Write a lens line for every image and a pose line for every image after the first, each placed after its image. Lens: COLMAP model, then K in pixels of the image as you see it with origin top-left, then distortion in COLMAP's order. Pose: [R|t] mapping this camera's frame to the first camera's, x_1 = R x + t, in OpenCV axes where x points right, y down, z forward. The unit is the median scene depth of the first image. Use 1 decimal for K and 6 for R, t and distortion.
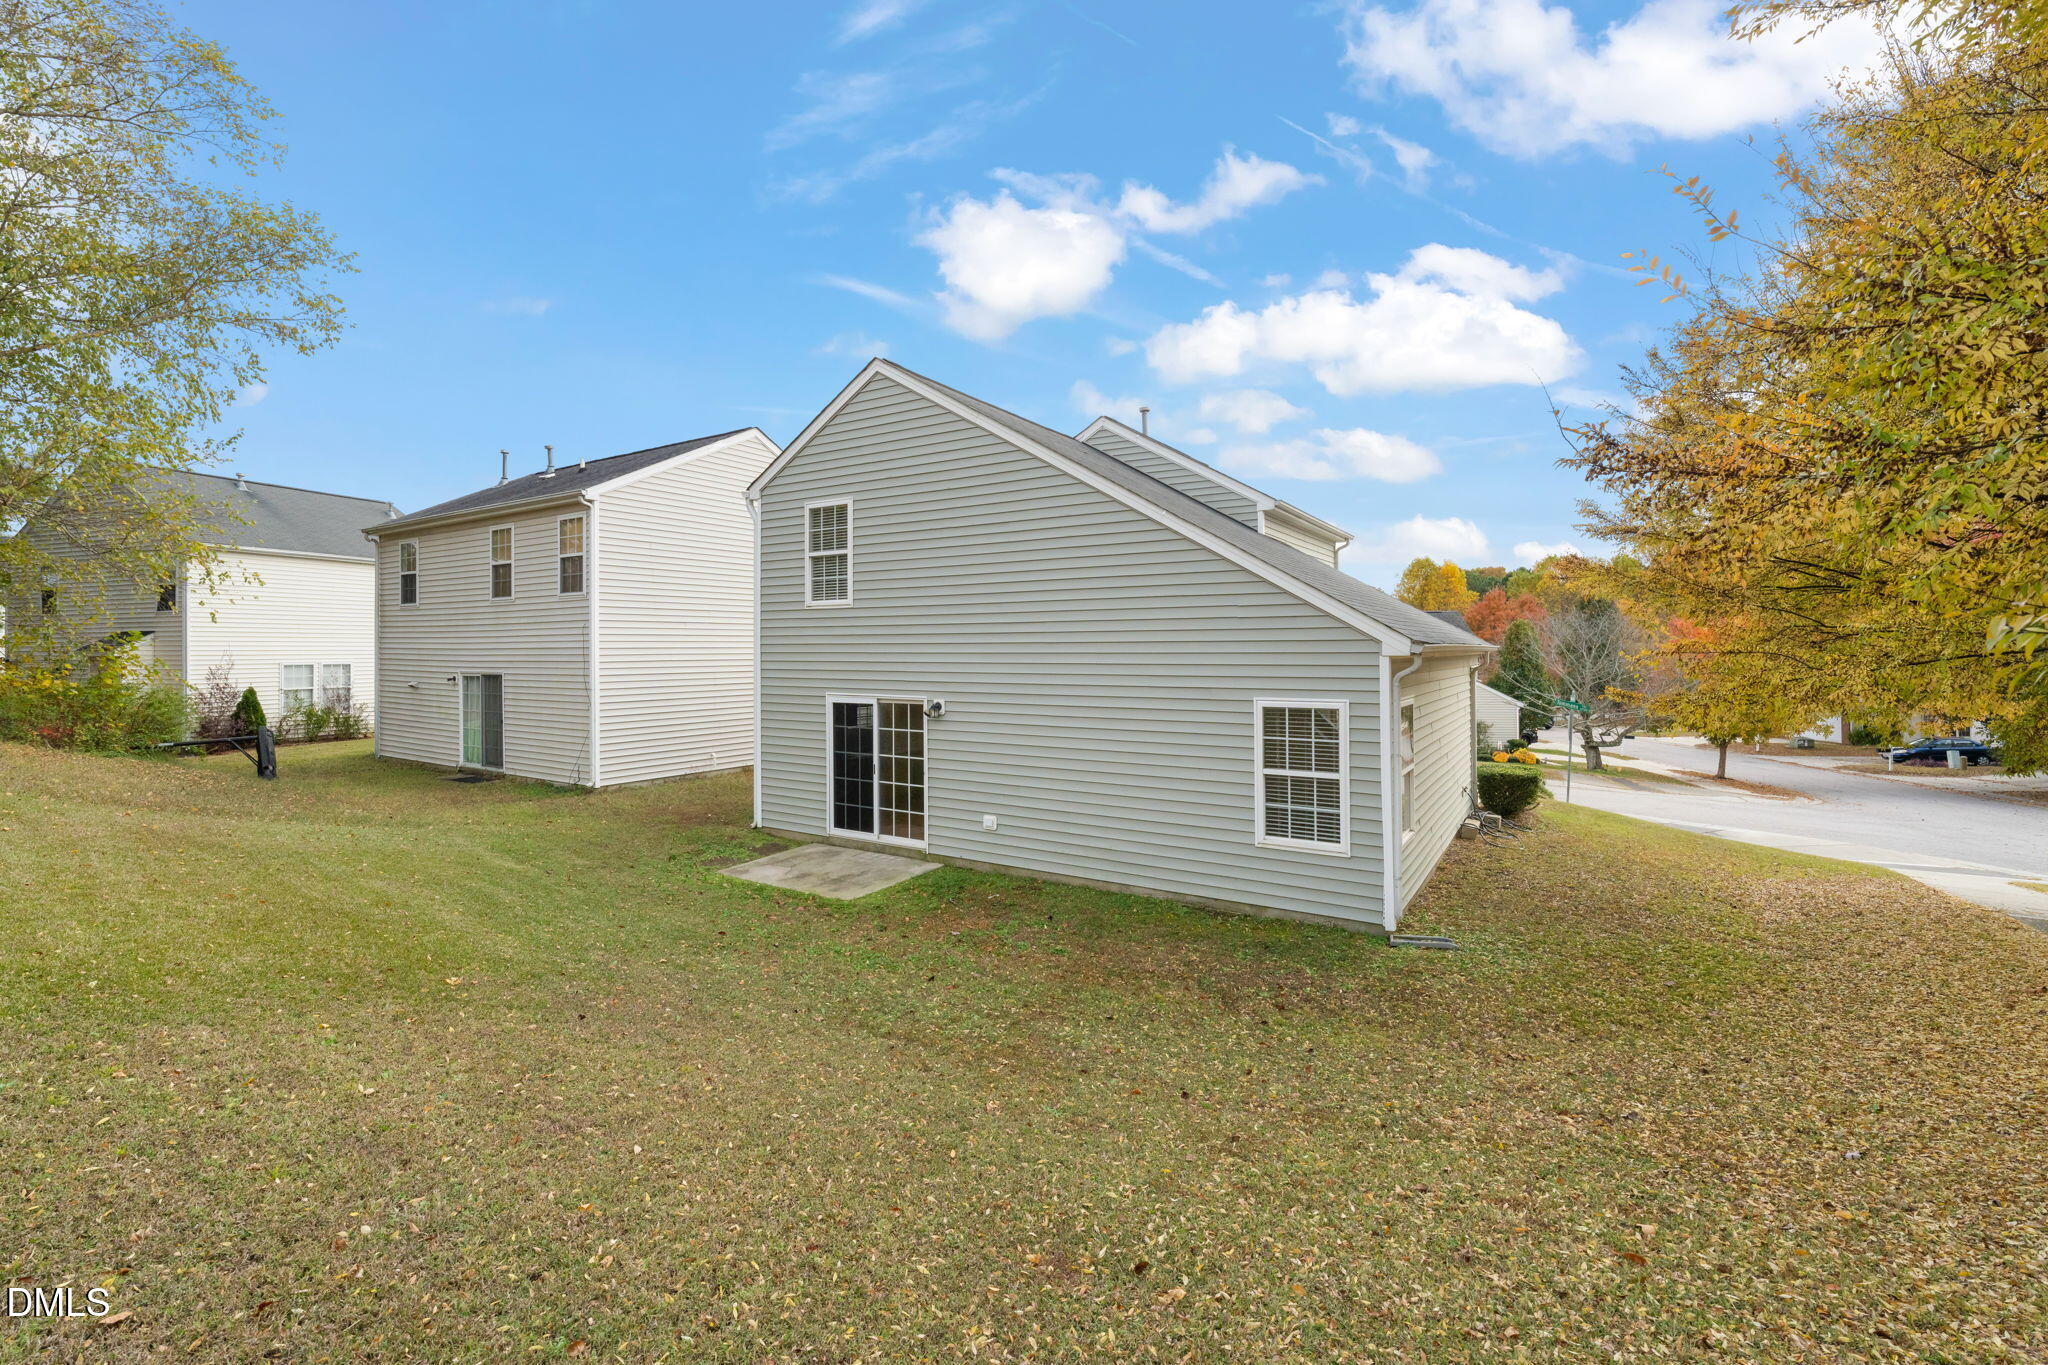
lens RADIAL K [[888.4, 0, 1021.3], [0, 888.4, 661.3], [0, 0, 1]] dist [-0.005864, 0.001838]
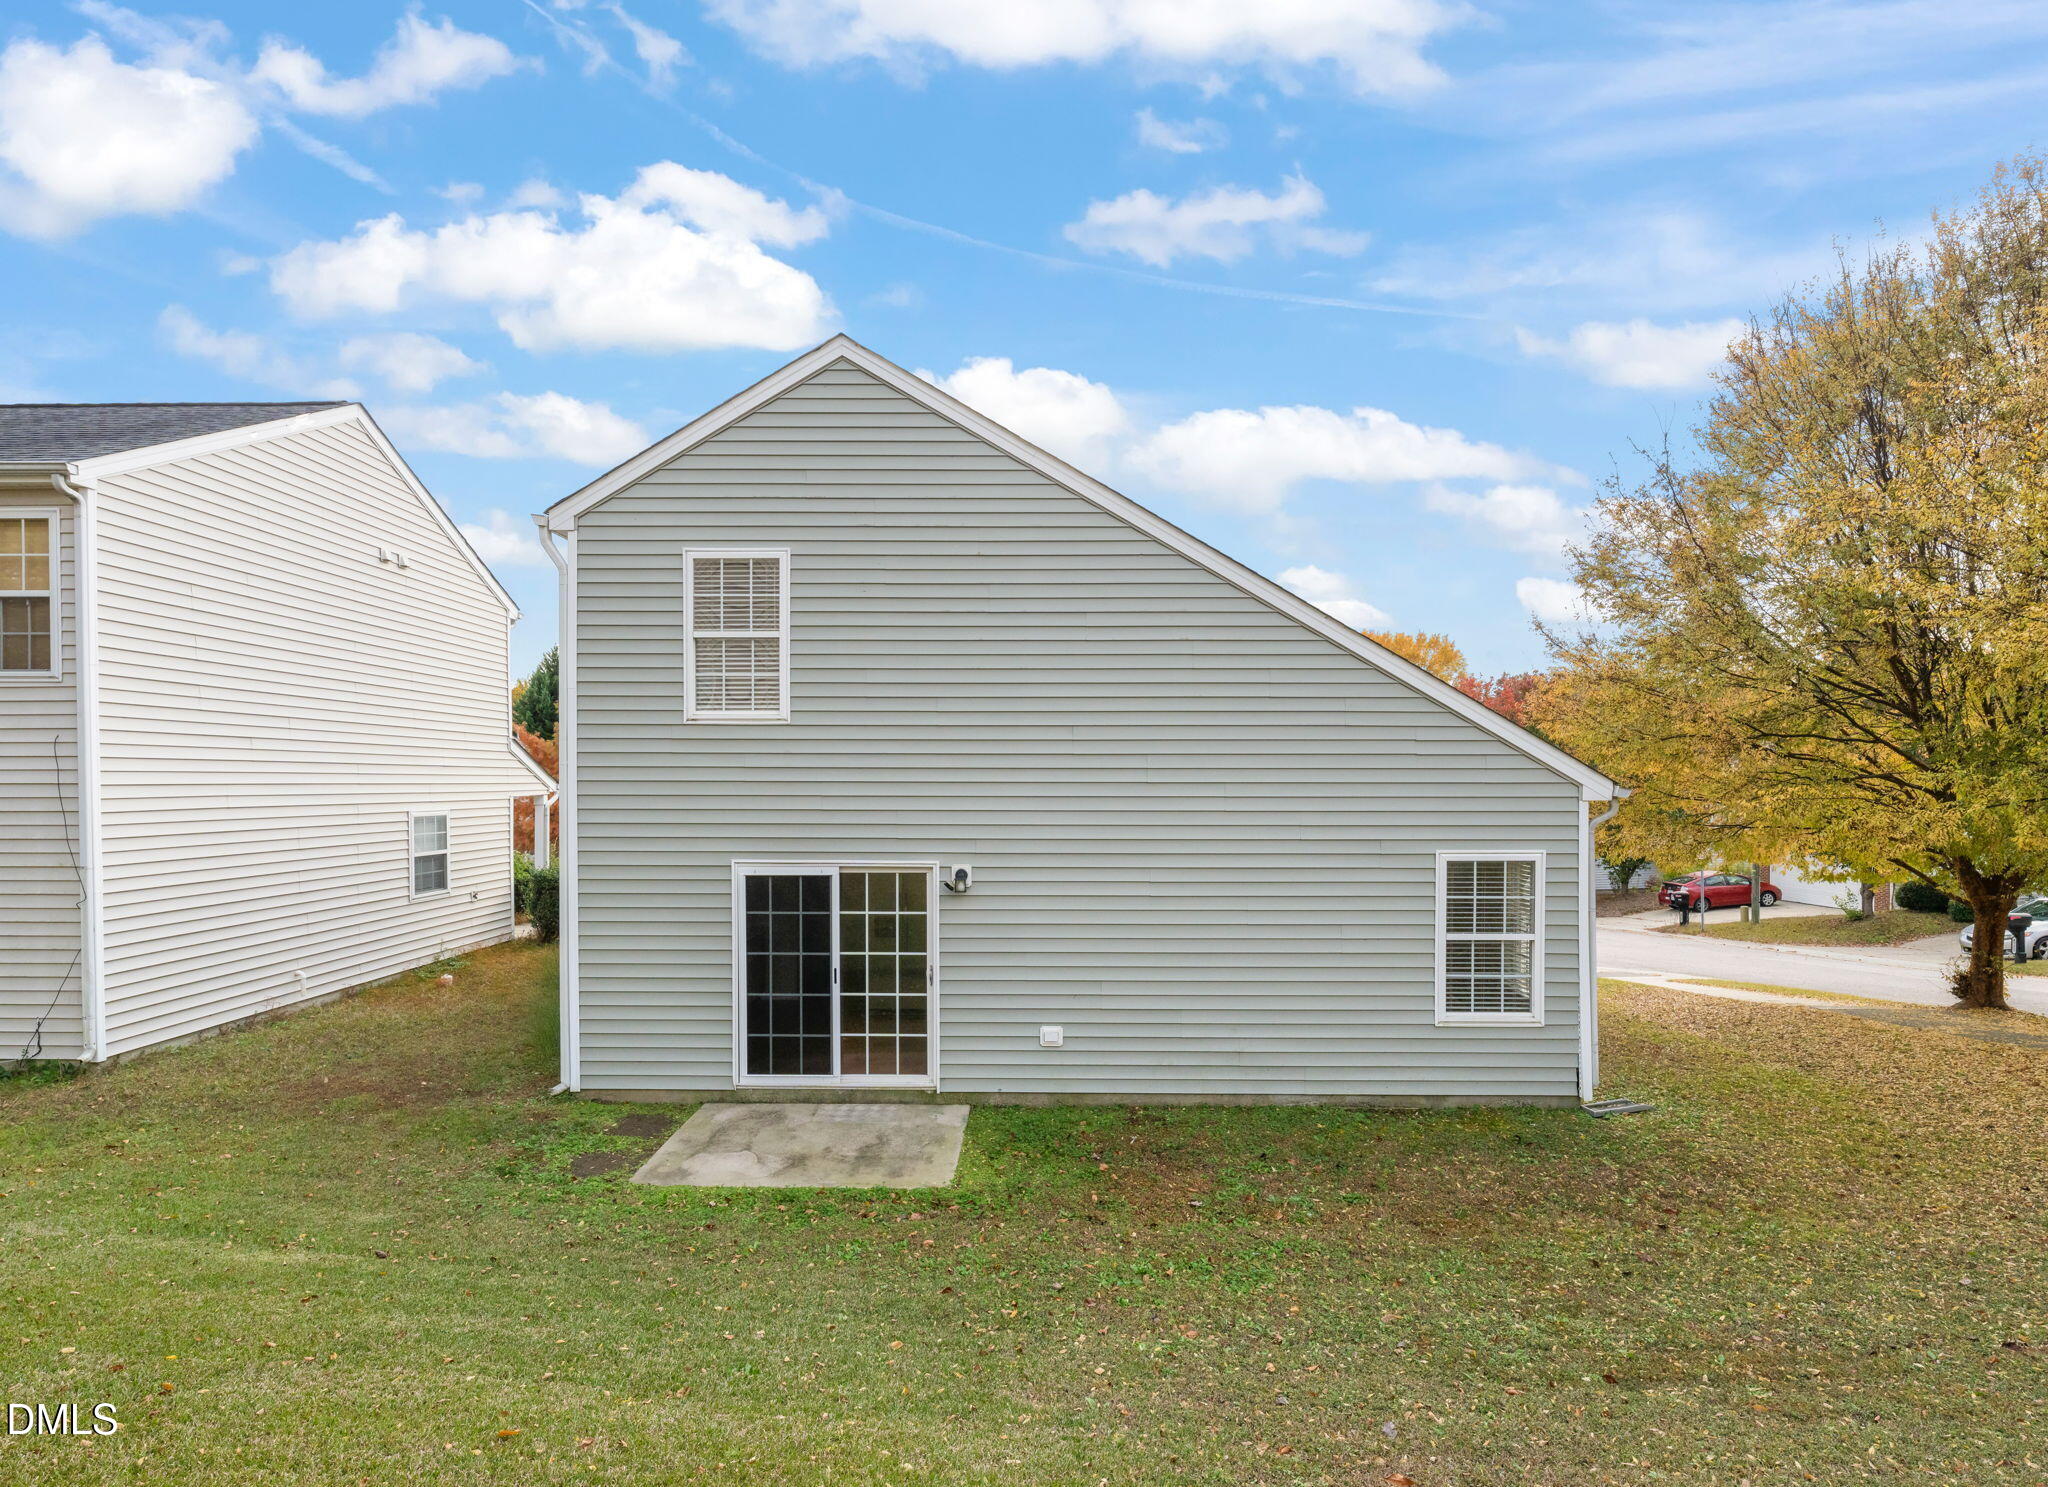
lens RADIAL K [[1045.8, 0, 1052.3], [0, 1045.8, 821.3], [0, 0, 1]] dist [-0.000763, -0.000897]
pose [[0.844314, -0.014295, 0.535657, -0.446238], [0.003100, 0.999758, 0.021794, -0.007110], [-0.535839, -0.016740, 0.844154, 0.279563]]
